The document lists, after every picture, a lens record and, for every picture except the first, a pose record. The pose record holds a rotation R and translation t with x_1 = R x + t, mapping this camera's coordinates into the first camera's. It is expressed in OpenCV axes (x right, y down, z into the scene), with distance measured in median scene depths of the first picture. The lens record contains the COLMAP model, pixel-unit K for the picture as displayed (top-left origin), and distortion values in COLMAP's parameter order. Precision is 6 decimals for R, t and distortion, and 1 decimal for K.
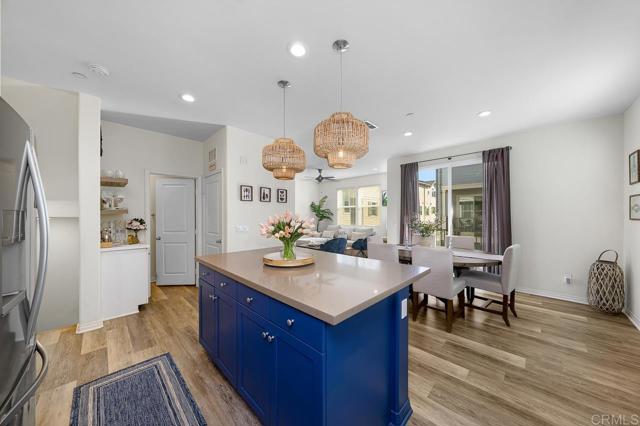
lens RADIAL K [[222.1, 0, 319.6], [0, 222.1, 212.4], [0, 0, 1]] dist [-0.006522, 0.000502]
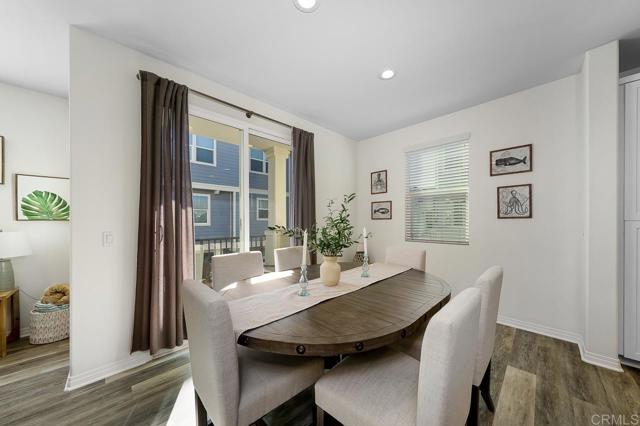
lens RADIAL K [[222.1, 0, 325.2], [0, 222.1, 222.9], [0, 0, 1]] dist [-0.006522, 0.000502]
pose [[-0.001679, -0.000270, 0.999999, 0.007868], [-0.005522, 0.999985, 0.000261, 0.026477], [-0.999983, -0.005521, -0.001681, 0.598210]]
